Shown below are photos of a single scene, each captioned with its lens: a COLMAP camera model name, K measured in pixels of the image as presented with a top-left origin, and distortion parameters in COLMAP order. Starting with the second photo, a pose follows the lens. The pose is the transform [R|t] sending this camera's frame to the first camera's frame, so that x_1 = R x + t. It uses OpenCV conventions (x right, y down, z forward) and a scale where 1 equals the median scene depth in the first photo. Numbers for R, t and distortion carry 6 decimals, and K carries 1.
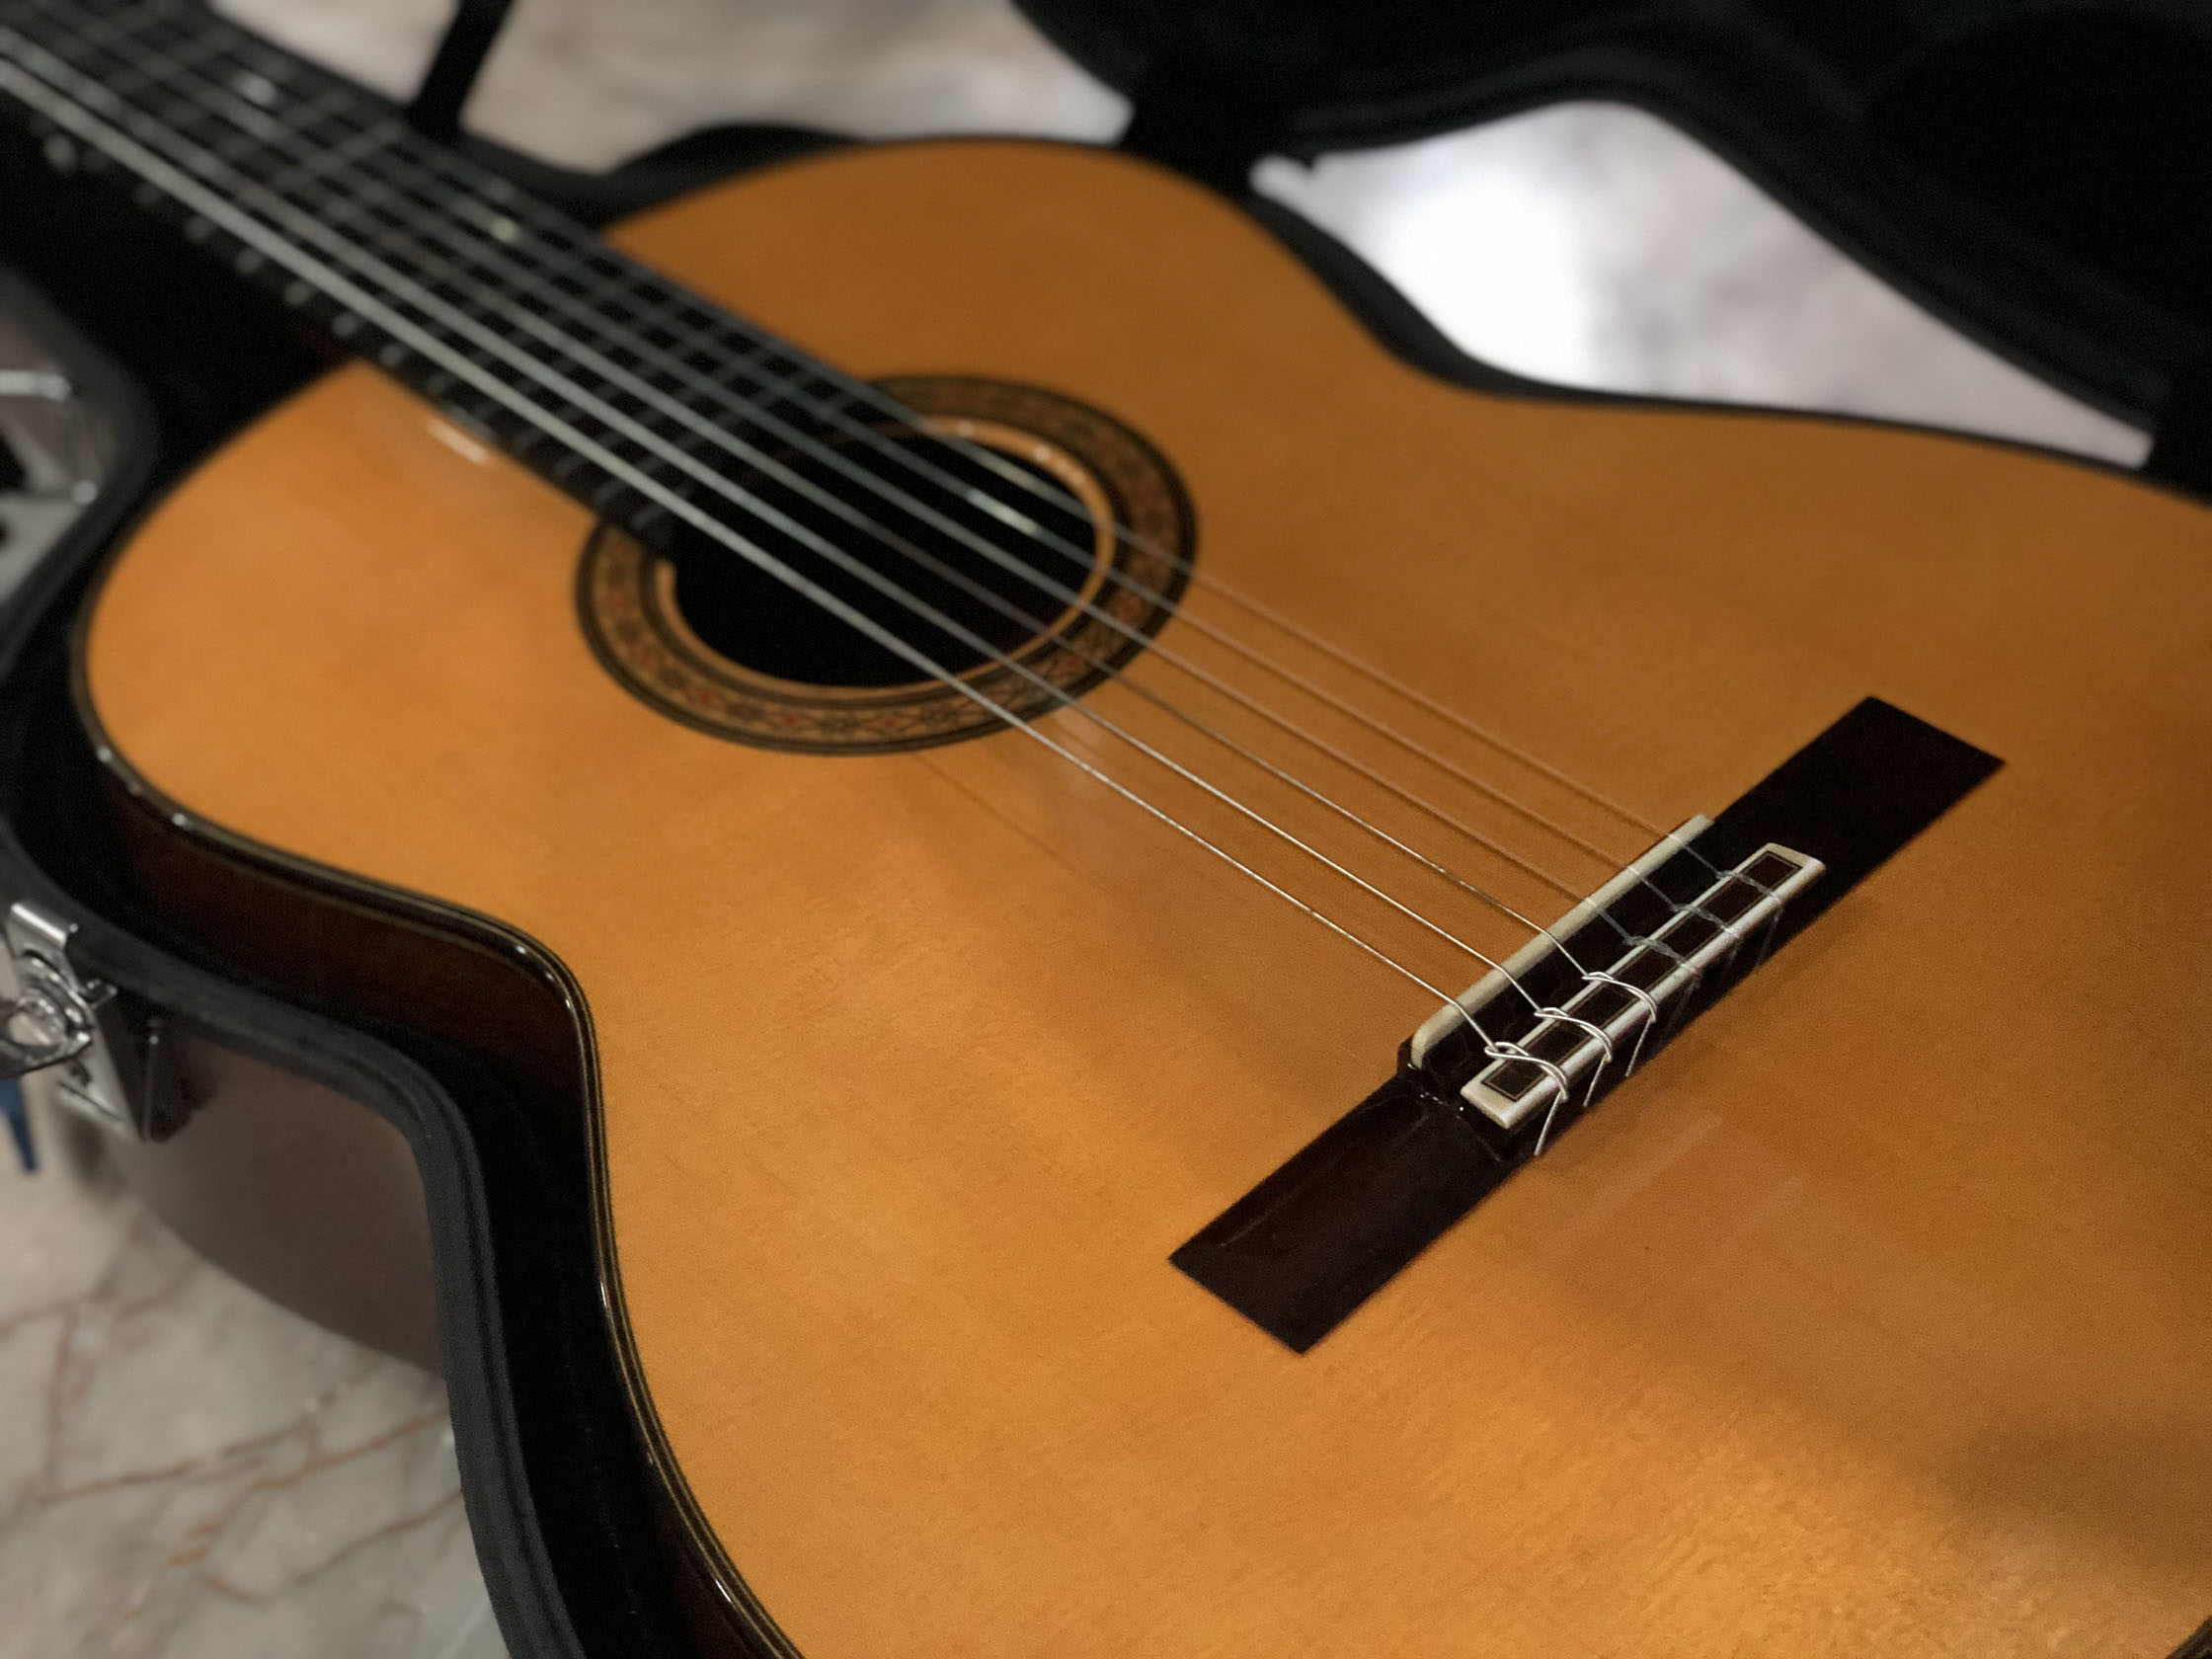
lens RADIAL K [[3294.9, 0, 1106.0], [0, 3294.9, 829.5], [0, 0, 1]] dist [0.007866, -0.001035]
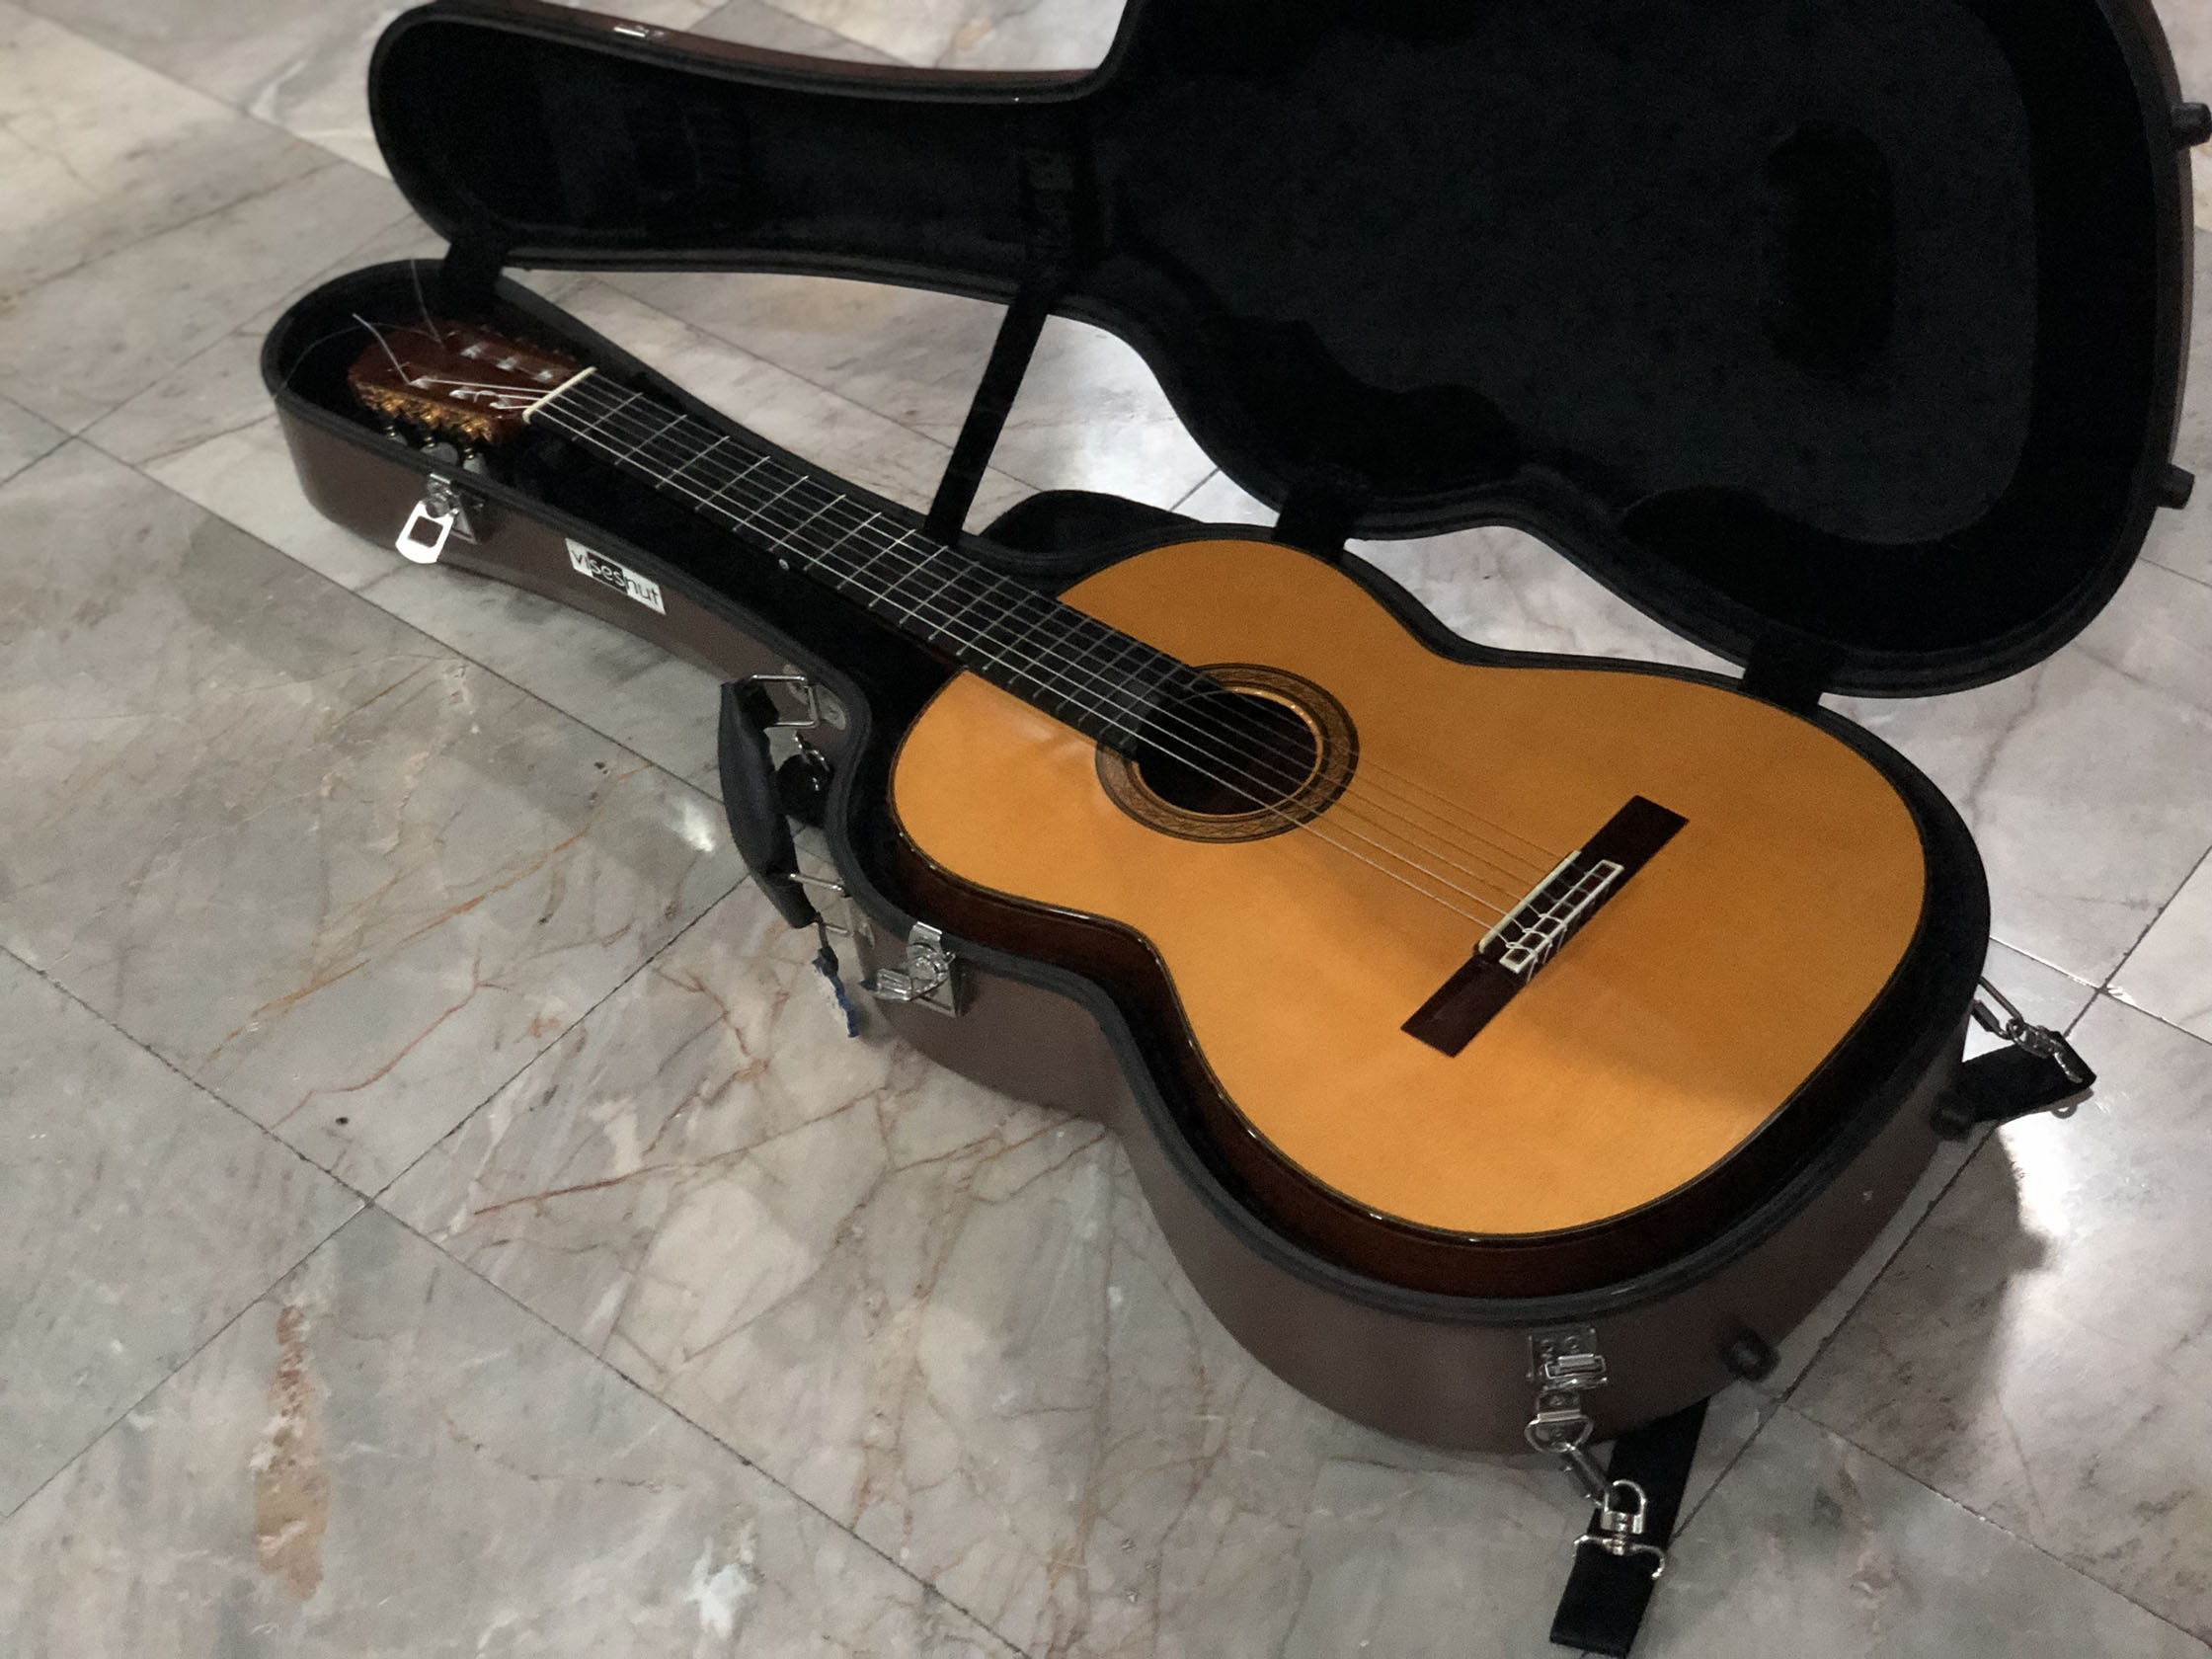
lens RADIAL K [[3294.9, 0, 1106.0], [0, 3294.9, 829.5], [0, 0, 1]] dist [0.007866, -0.001035]
pose [[0.995552, -0.063533, 0.069572, -0.339363], [0.060741, 0.997289, 0.041536, -0.138436], [-0.072023, -0.037125, 0.996712, -1.442288]]
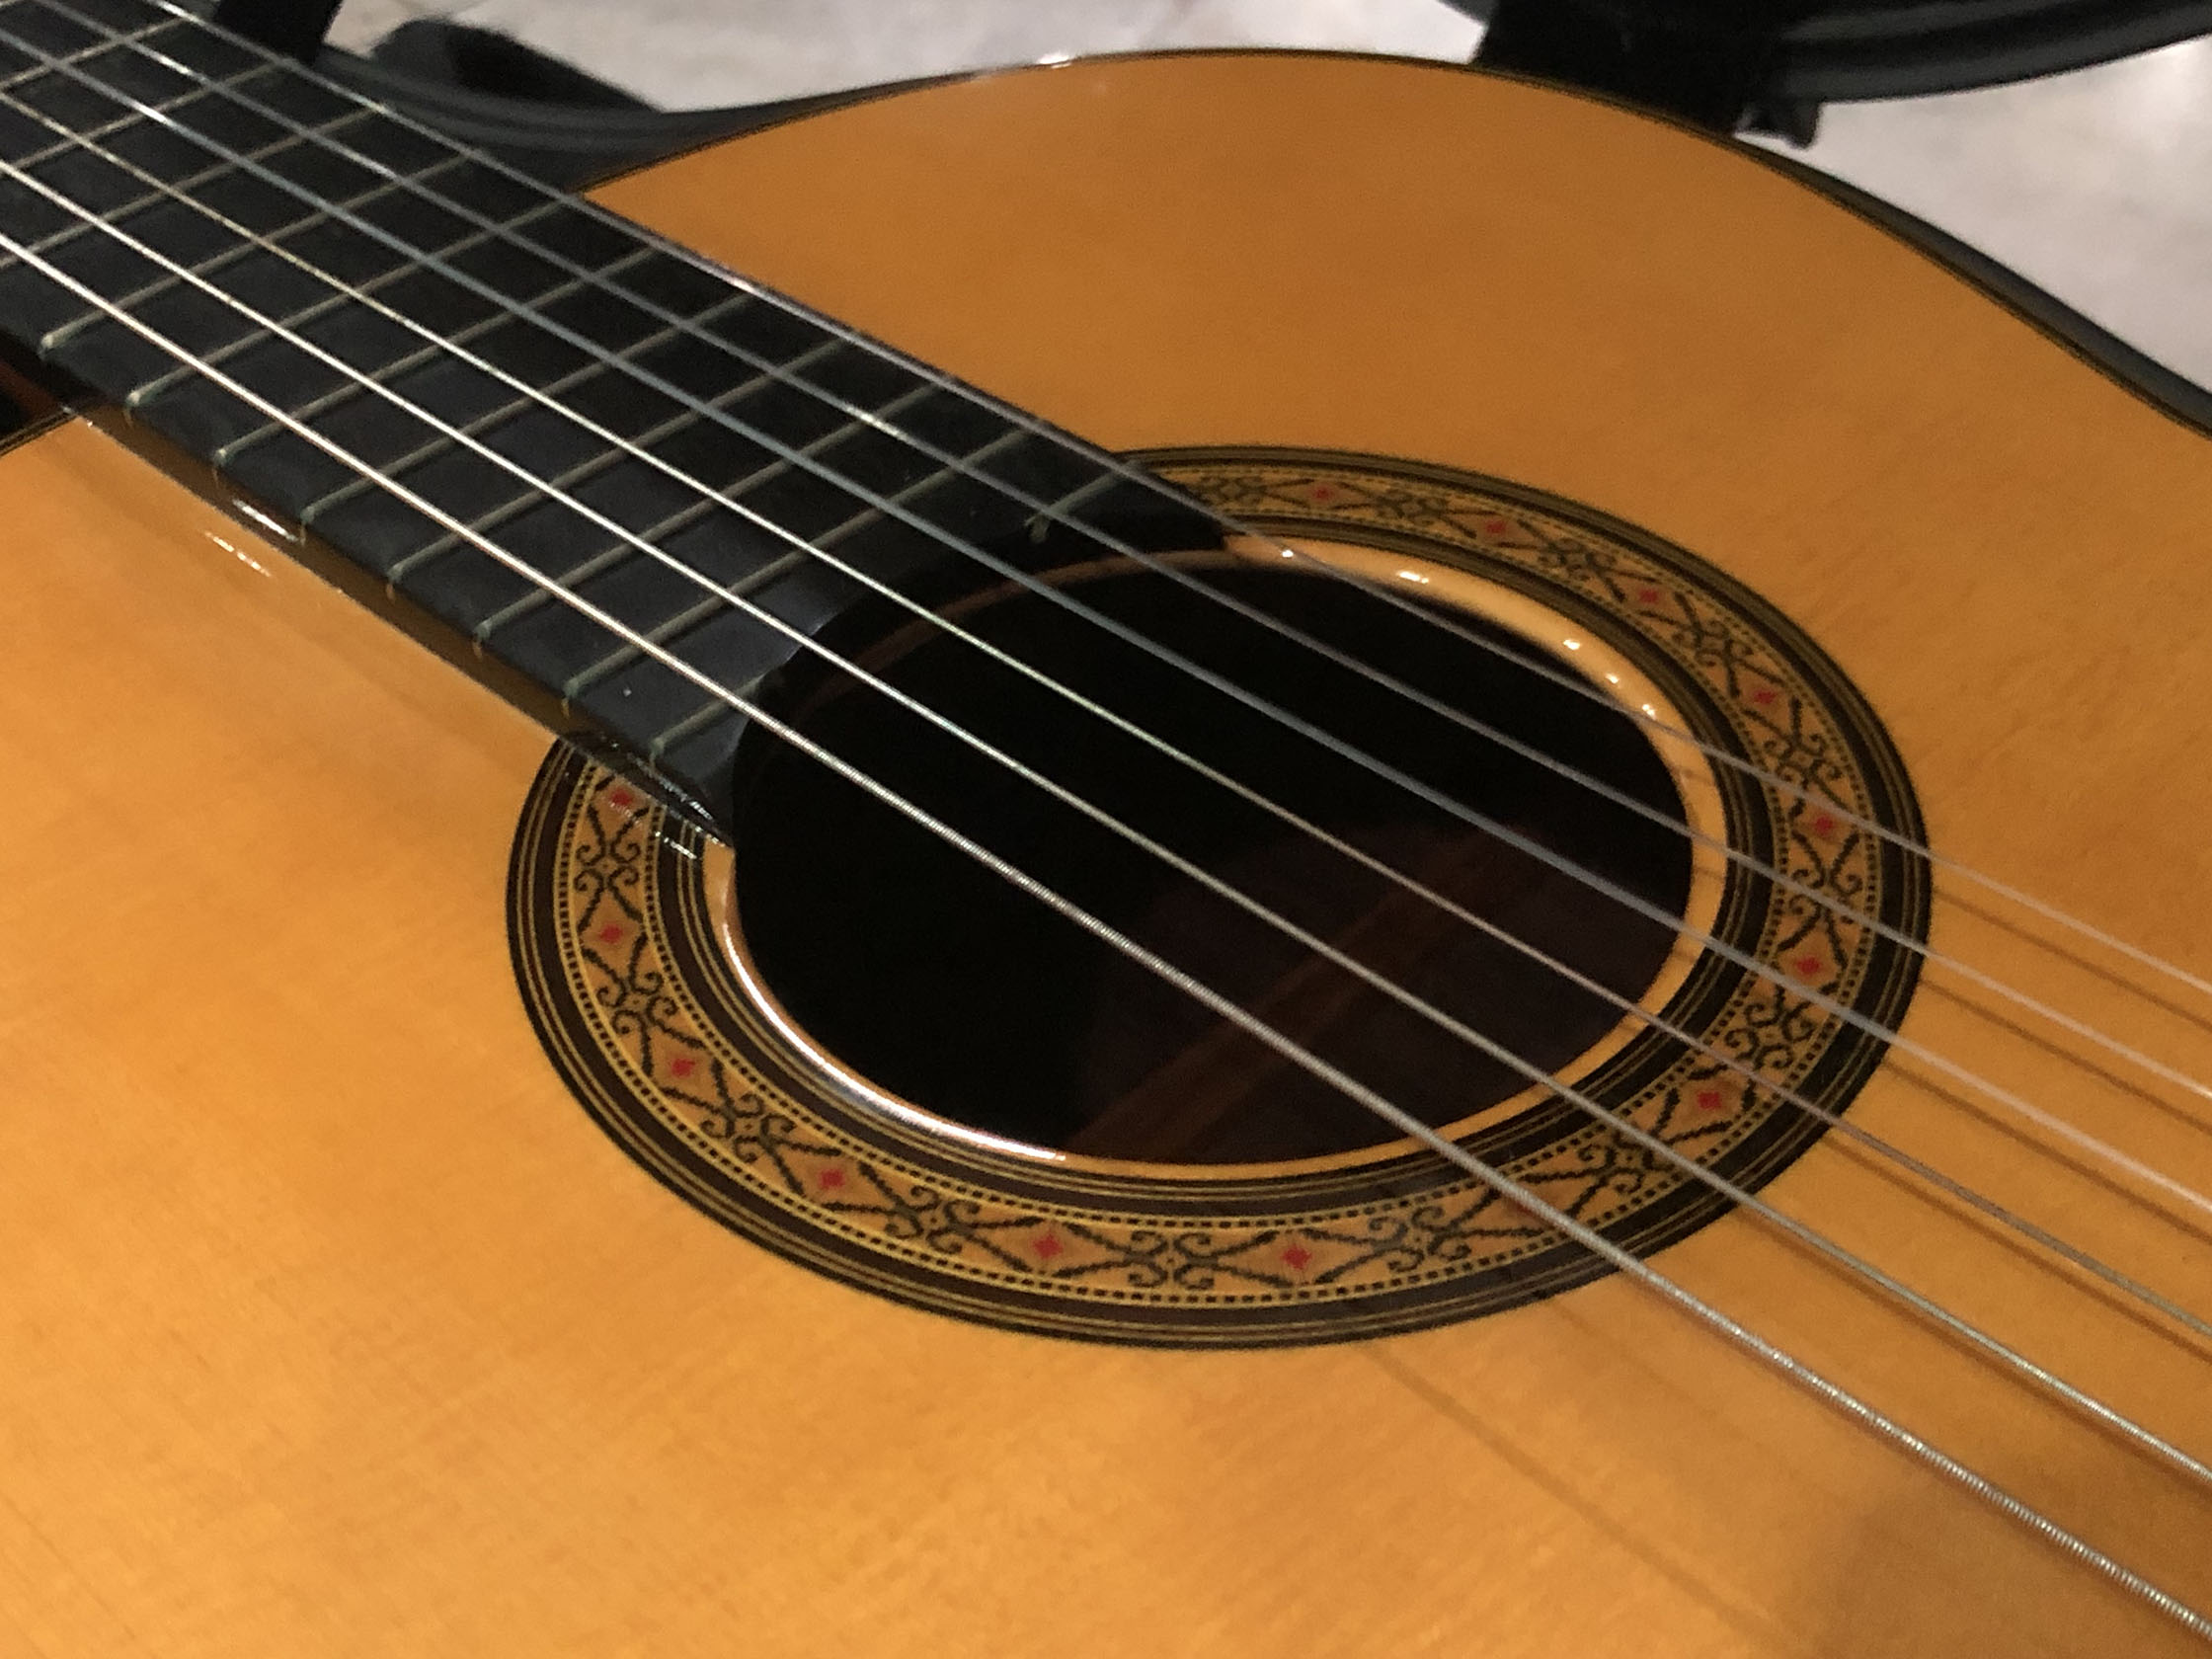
lens RADIAL K [[3051.0, 0, 1106.0], [0, 3051.0, 829.5], [0, 0, 1]] dist [0.335297, -0.003634]
pose [[0.999761, -0.002633, 0.021709, -0.095318], [0.003551, 0.999095, -0.042395, -0.067420], [-0.021578, 0.042462, 0.998865, 0.610282]]
